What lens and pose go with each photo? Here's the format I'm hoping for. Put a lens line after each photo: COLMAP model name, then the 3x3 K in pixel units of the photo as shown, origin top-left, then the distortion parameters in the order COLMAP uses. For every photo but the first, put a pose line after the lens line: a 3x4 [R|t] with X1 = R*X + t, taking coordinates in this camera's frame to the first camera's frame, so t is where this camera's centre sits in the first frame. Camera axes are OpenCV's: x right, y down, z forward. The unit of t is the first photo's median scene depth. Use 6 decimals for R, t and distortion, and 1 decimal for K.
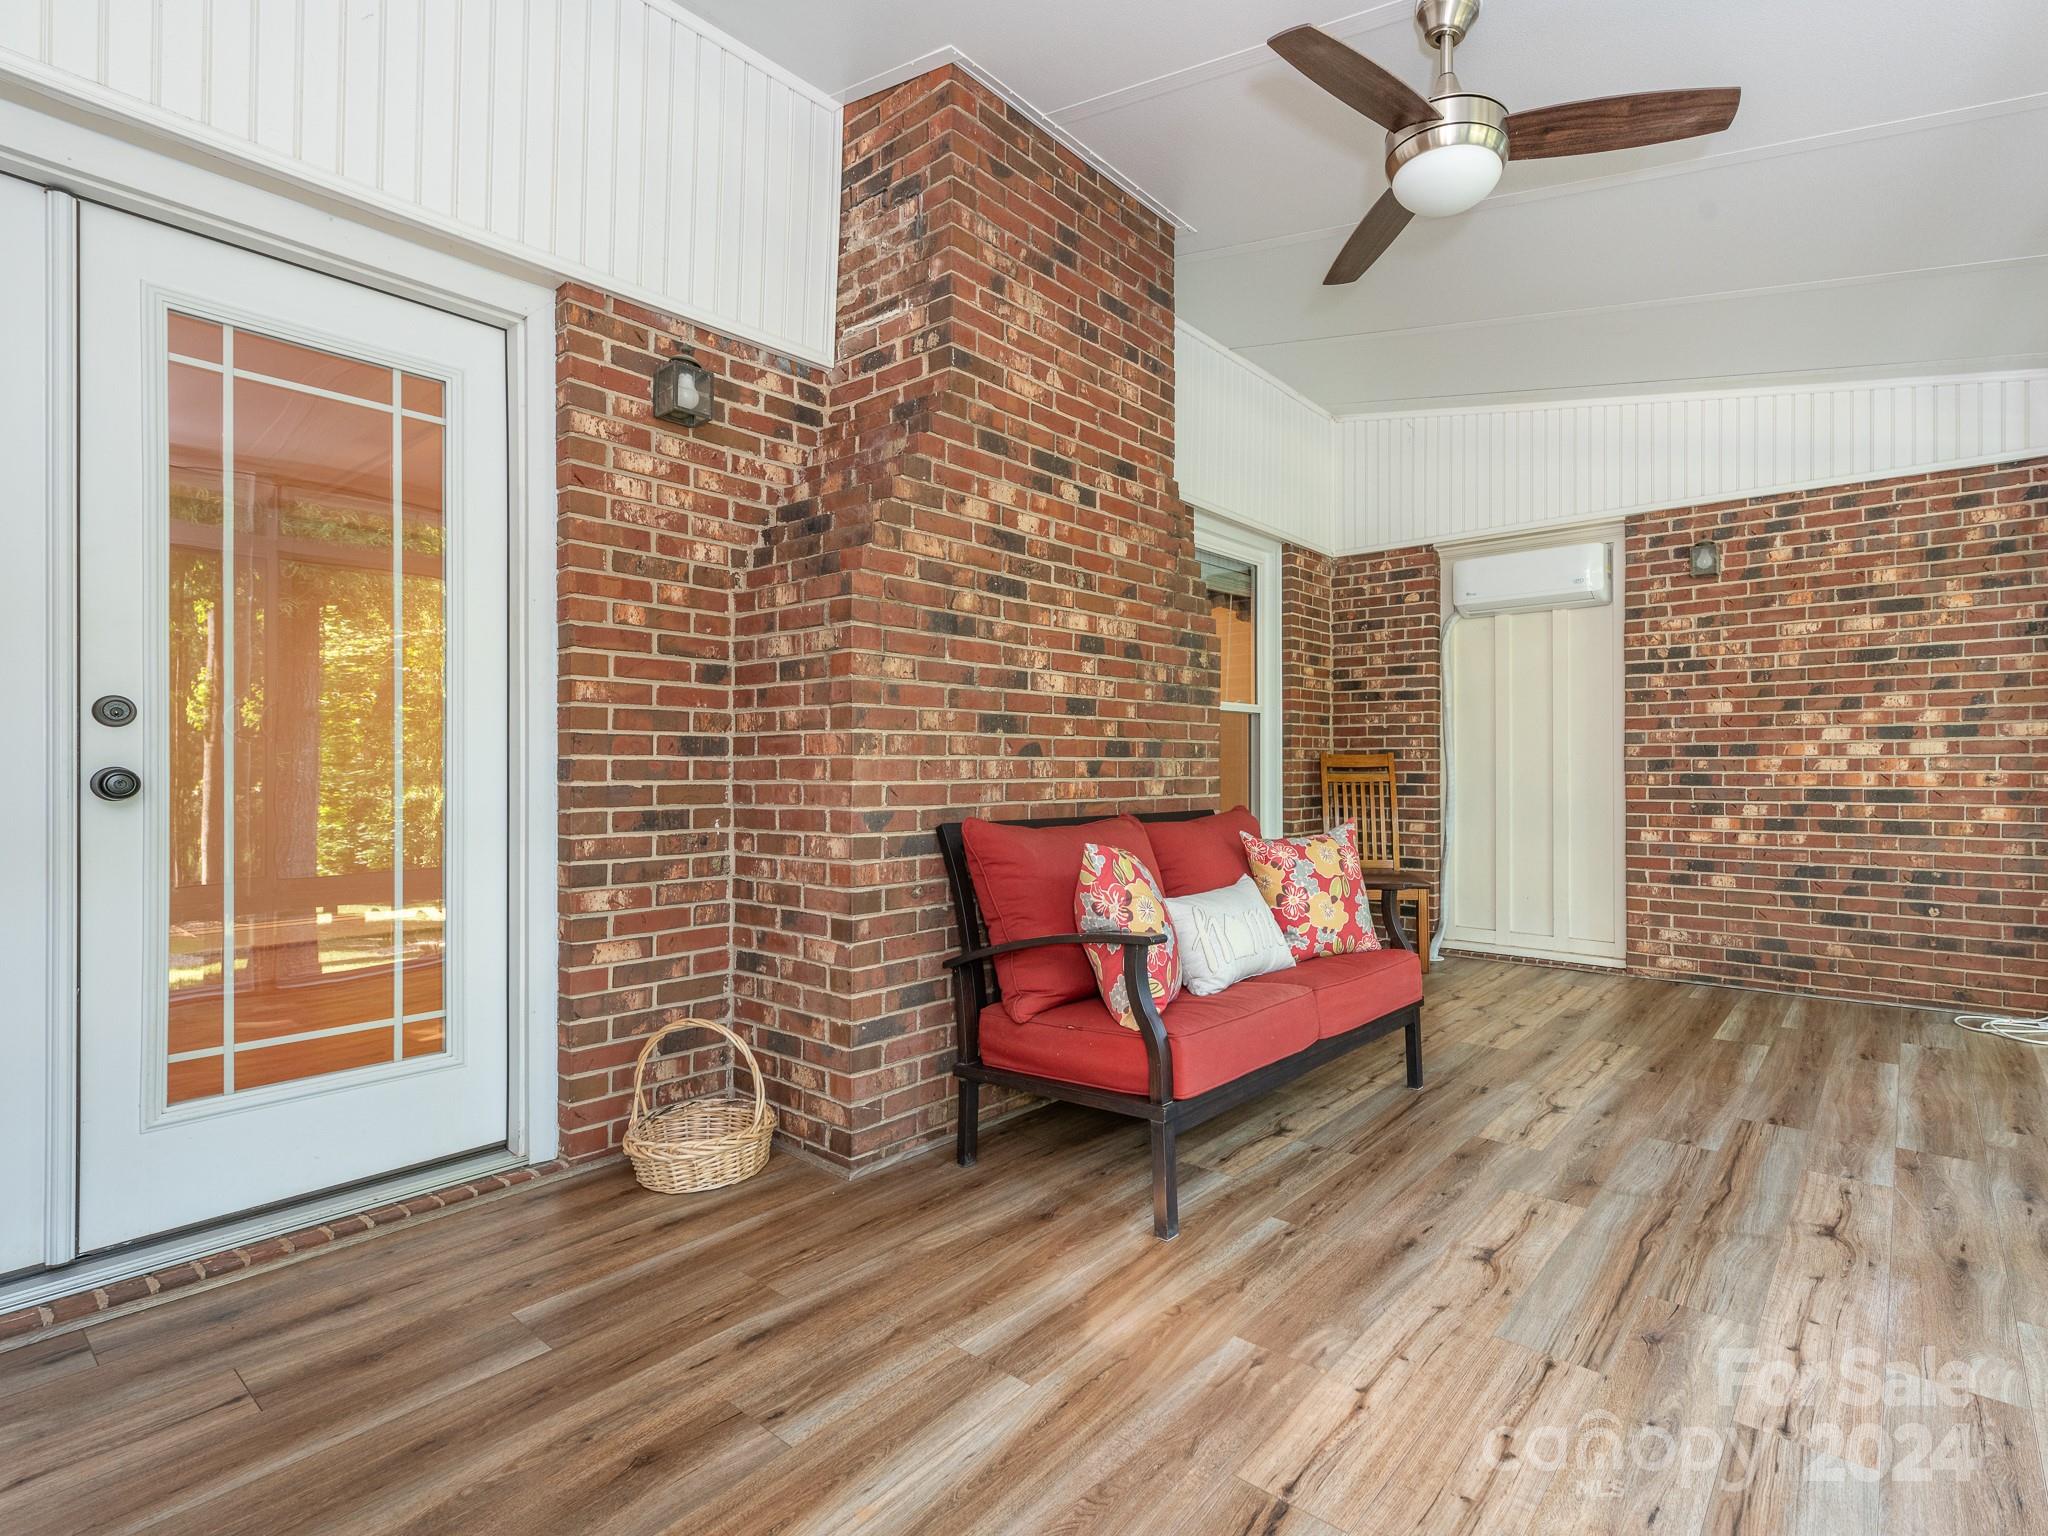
lens RADIAL K [[1020.2, 0, 1159.2], [0, 1020.2, 778.7], [0, 0, 1]] dist [0.013226, -0.000737]
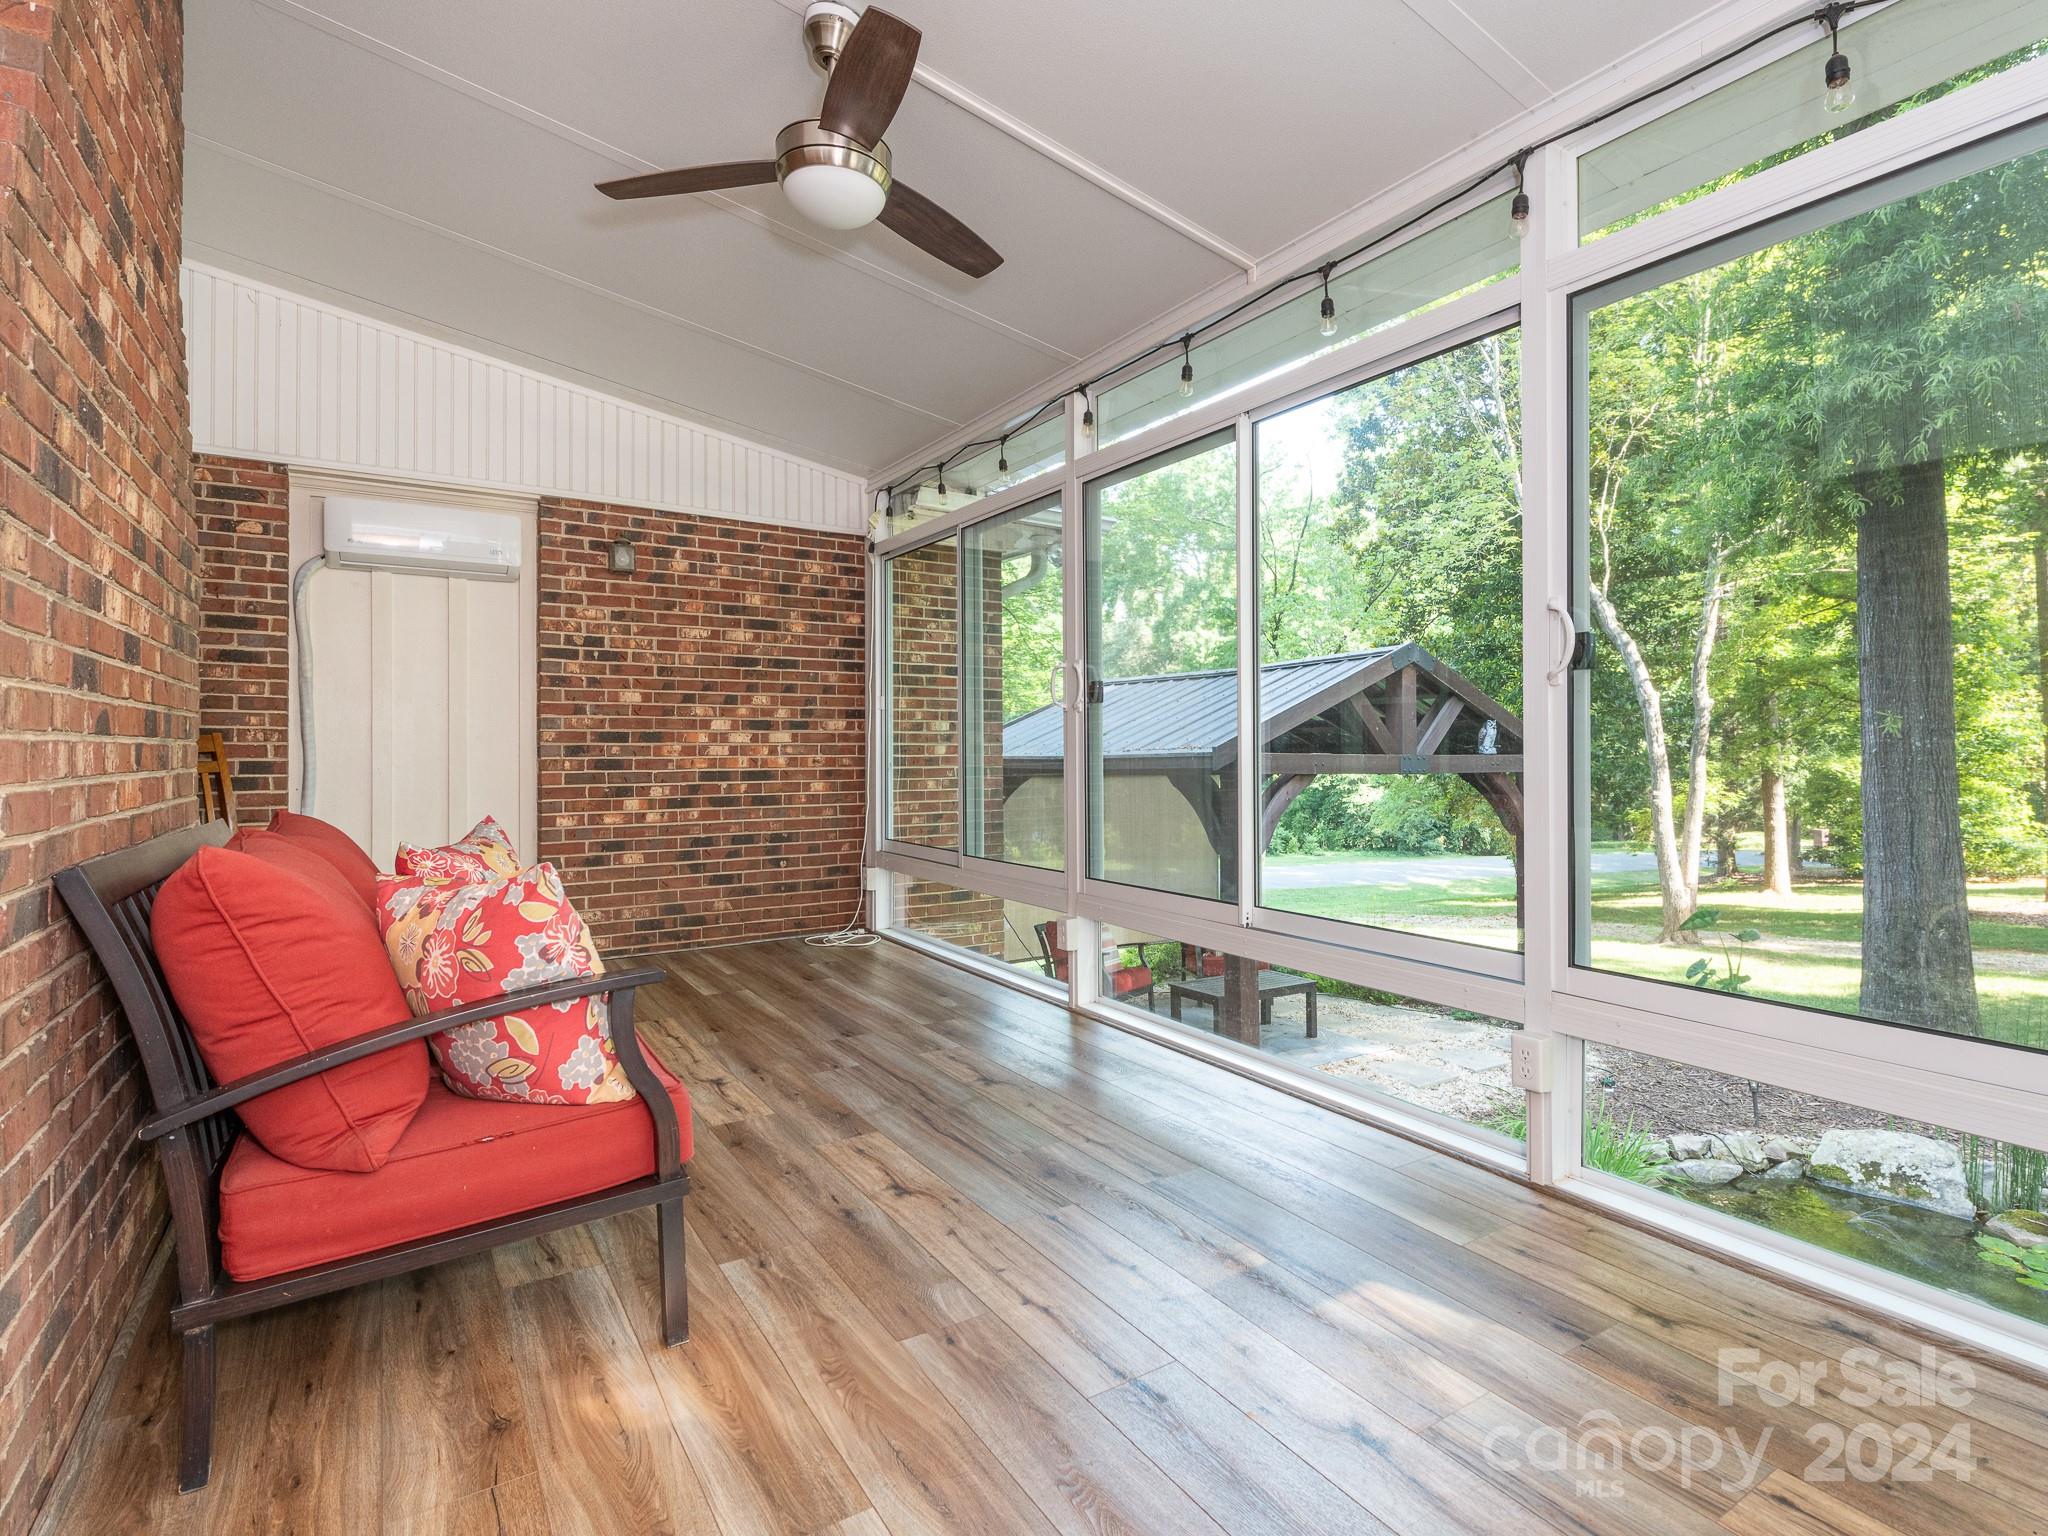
lens RADIAL K [[1000.4, 0, 1092.4], [0, 1000.4, 760.3], [0, 0, 1]] dist [0.017867, -0.008896]
pose [[0.321159, -0.008221, 0.946990, -0.310044], [0.010757, 0.999929, 0.005032, -0.003459], [-0.946964, 0.008570, 0.321225, 0.212102]]
